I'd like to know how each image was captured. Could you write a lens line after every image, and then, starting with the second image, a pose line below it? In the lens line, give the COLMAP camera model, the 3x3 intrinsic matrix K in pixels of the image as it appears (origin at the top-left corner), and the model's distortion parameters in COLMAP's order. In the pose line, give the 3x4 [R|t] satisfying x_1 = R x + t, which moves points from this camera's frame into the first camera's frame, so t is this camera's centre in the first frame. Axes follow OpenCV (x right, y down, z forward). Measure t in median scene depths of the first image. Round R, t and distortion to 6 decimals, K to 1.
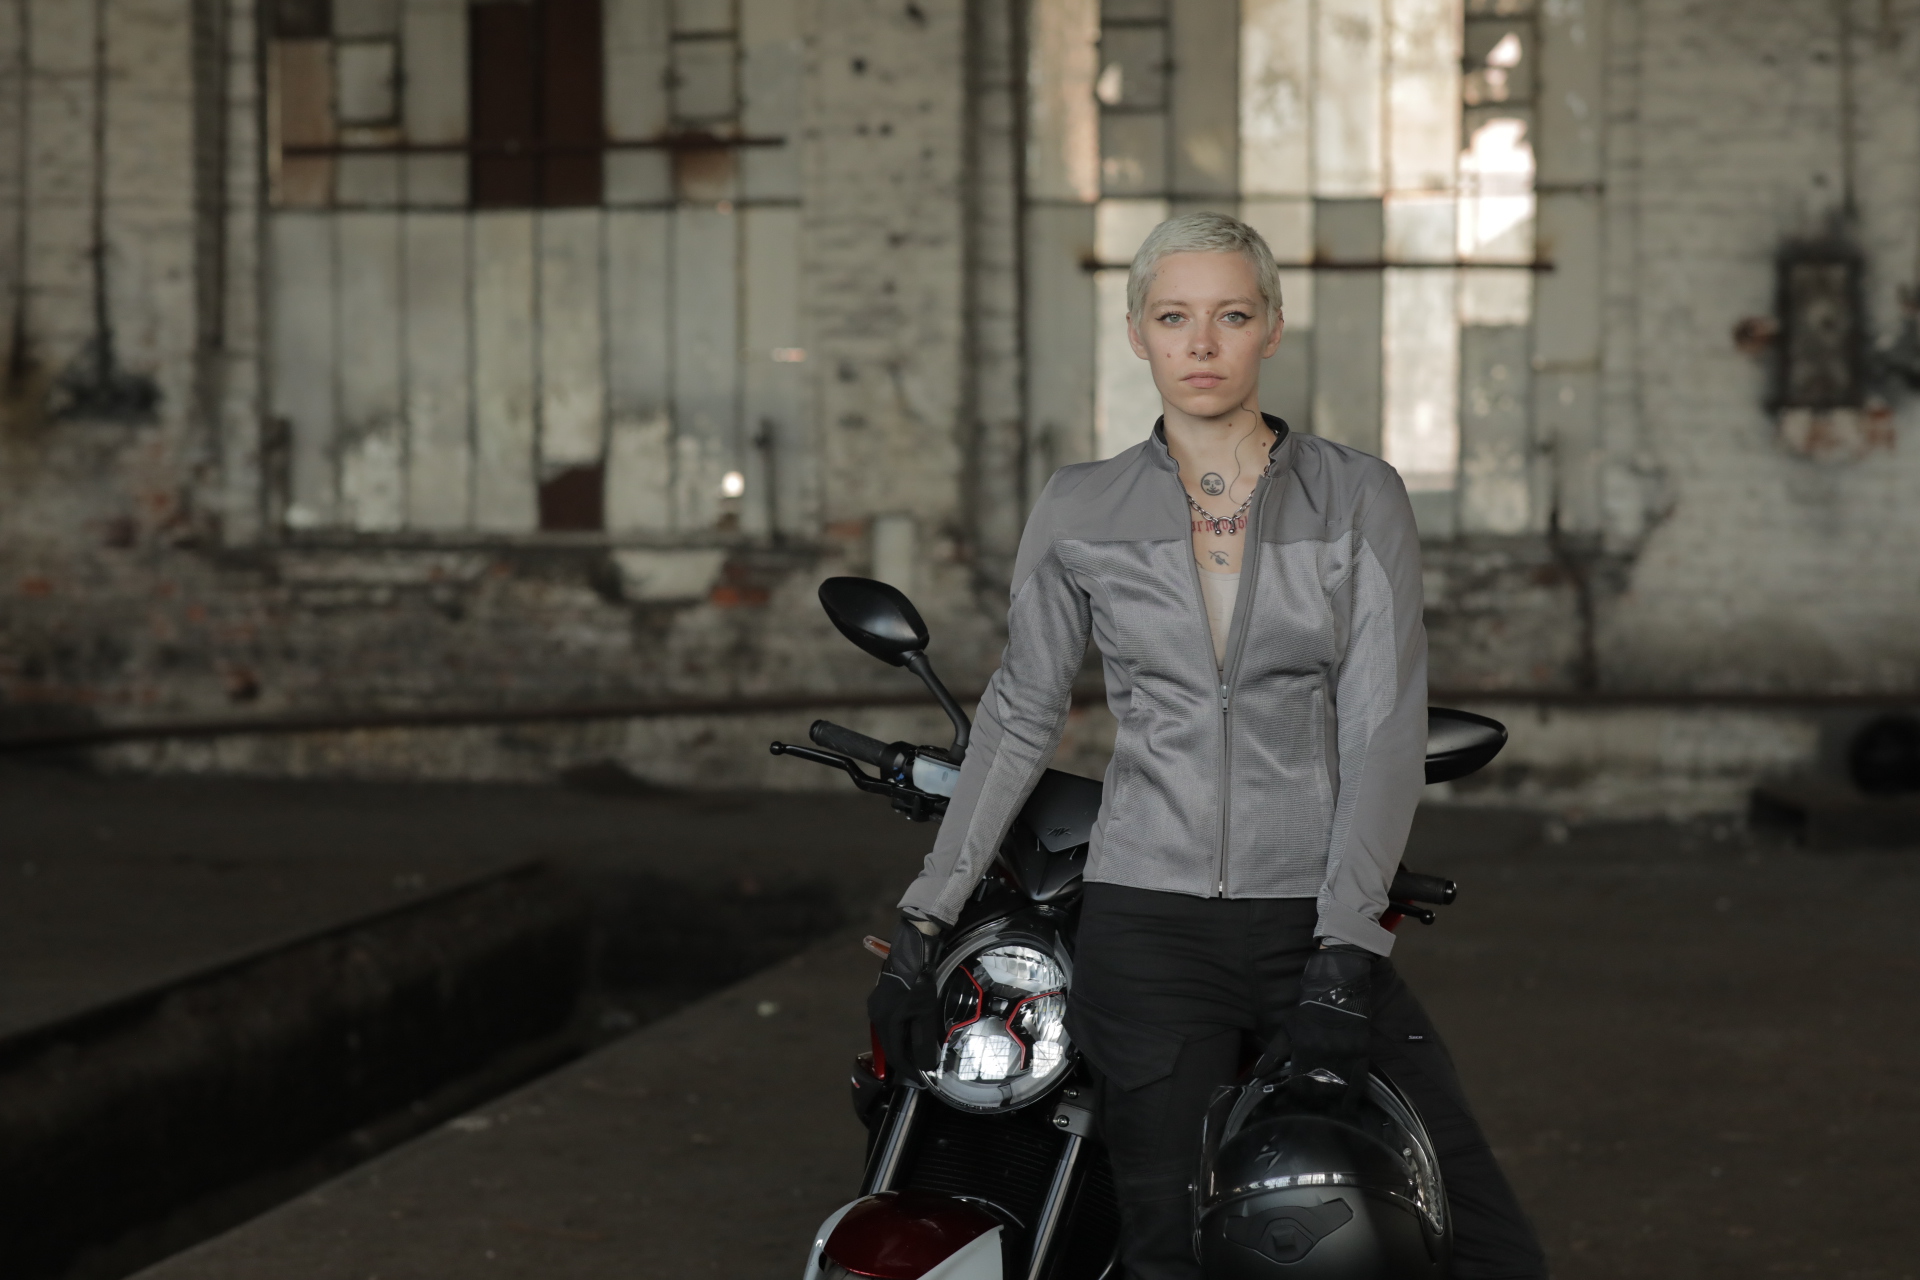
lens RADIAL K [[4664.2, 0, 960.0], [0, 4664.2, 640.0], [0, 0, 1]] dist [0.230495, -1.103696]
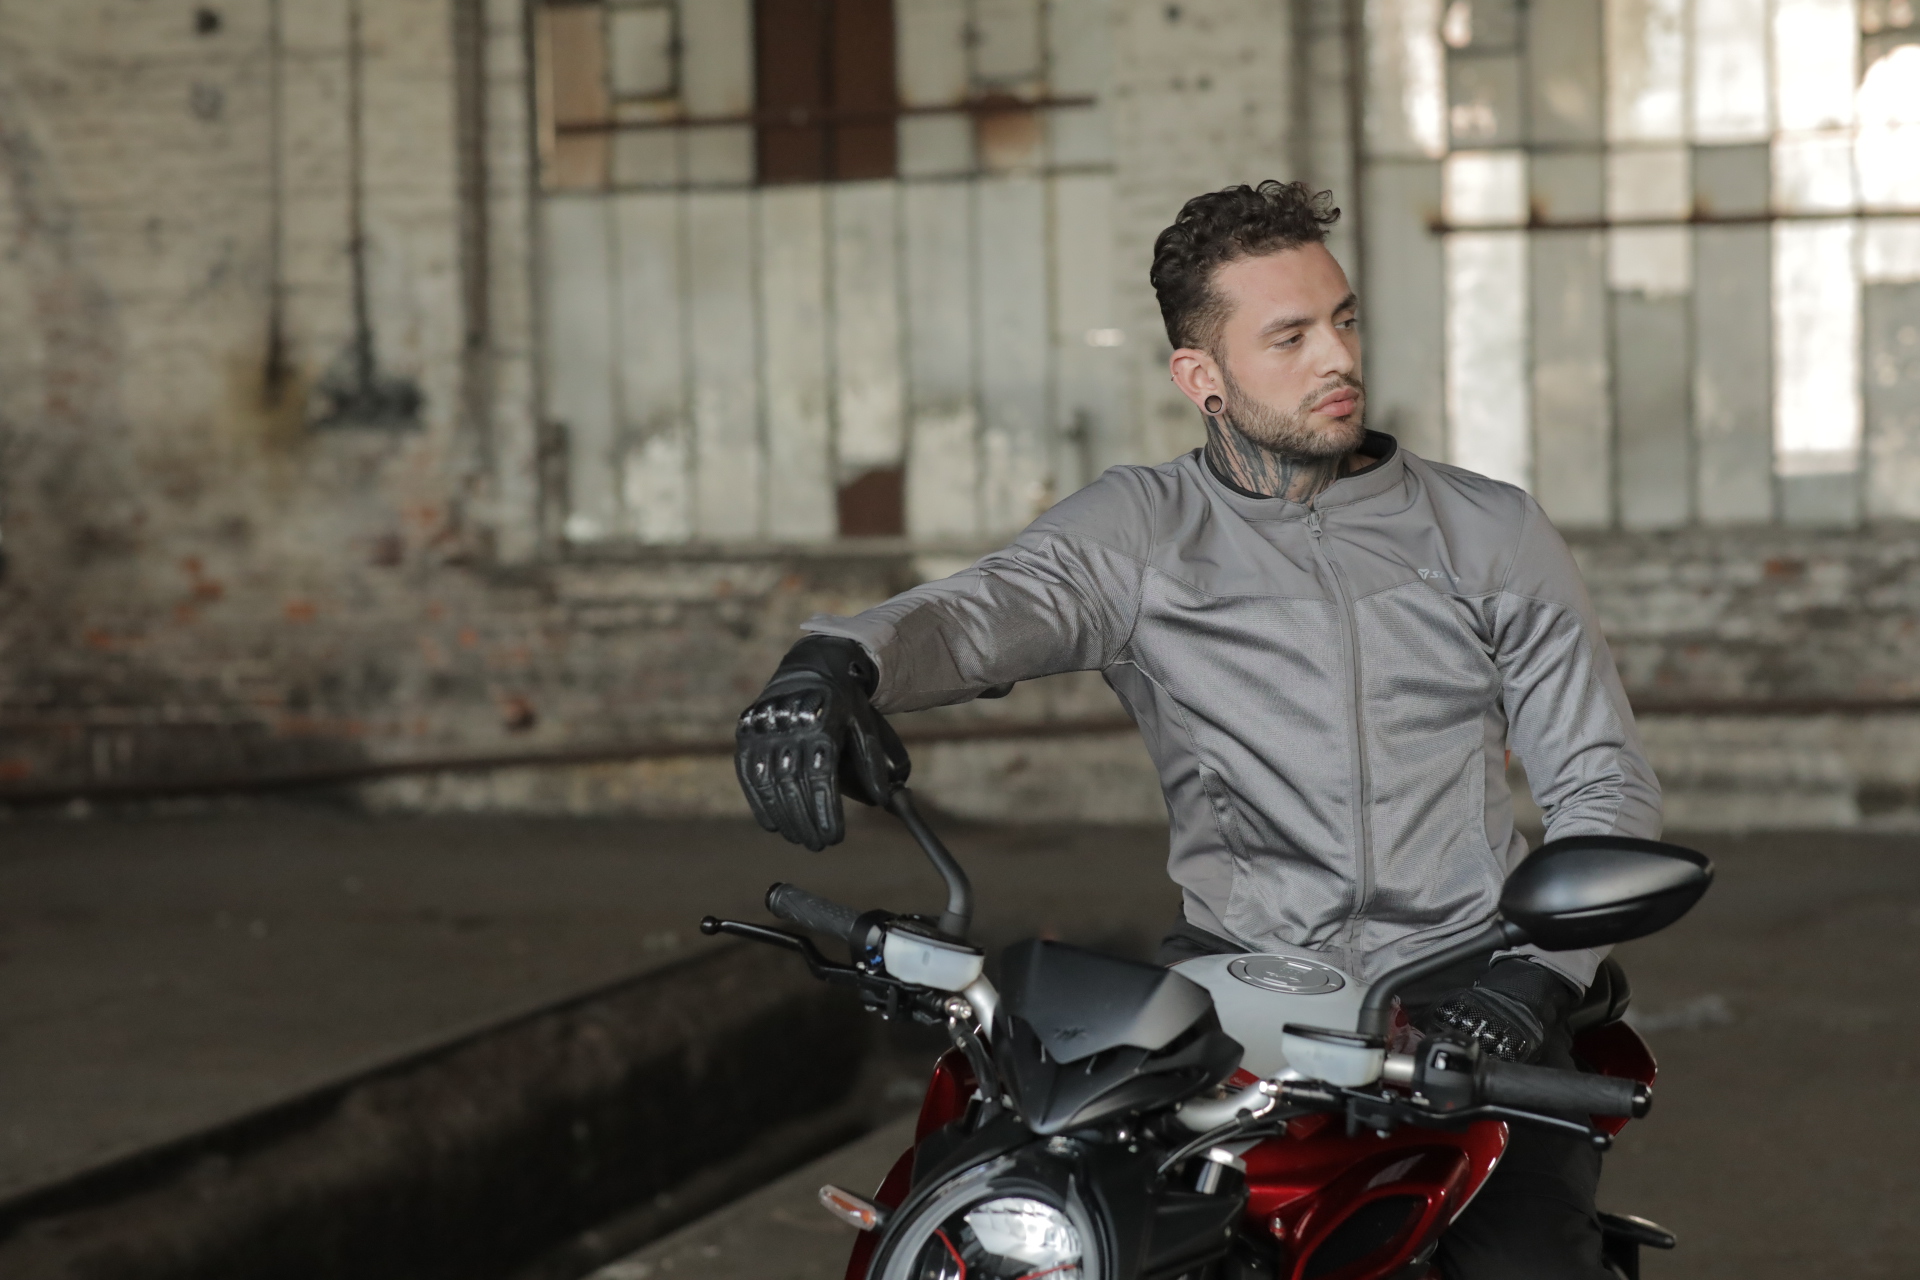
lens RADIAL K [[4664.2, 0, 960.0], [0, 4664.2, 640.0], [0, 0, 1]] dist [0.230495, -1.103696]
pose [[0.994186, -0.019261, -0.105938, 0.029922], [0.020153, 0.999770, 0.007351, -0.009856], [0.105772, -0.009443, 0.994346, 0.100059]]
